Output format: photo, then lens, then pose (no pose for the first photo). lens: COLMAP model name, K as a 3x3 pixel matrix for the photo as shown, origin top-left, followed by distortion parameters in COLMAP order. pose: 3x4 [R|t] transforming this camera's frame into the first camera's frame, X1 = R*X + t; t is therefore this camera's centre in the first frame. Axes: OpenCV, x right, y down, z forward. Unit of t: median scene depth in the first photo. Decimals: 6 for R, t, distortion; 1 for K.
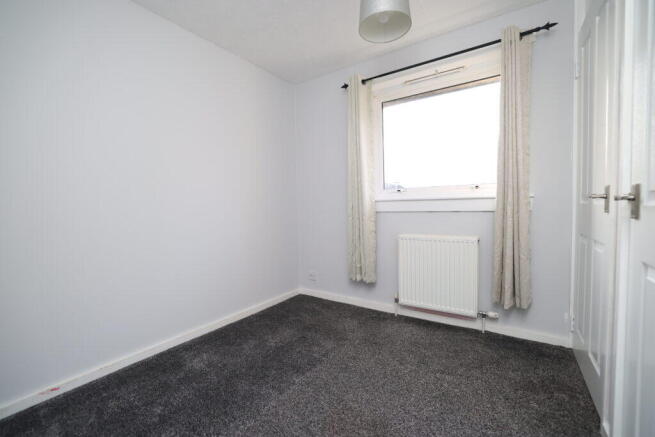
lens RADIAL K [[281.7, 0, 325.6], [0, 281.7, 217.6], [0, 0, 1]] dist [-0.015209, 0.000356]
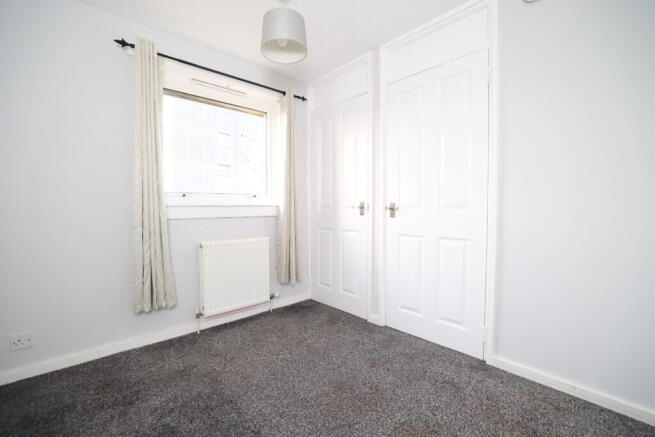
lens RADIAL K [[281.7, 0, 324.1], [0, 281.7, 216.9], [0, 0, 1]] dist [-0.015209, 0.000356]
pose [[0.232762, -0.013815, 0.972436, -0.623103], [0.040175, 0.999182, 0.004578, -0.014743], [-0.971704, 0.038002, 0.233126, 0.448632]]
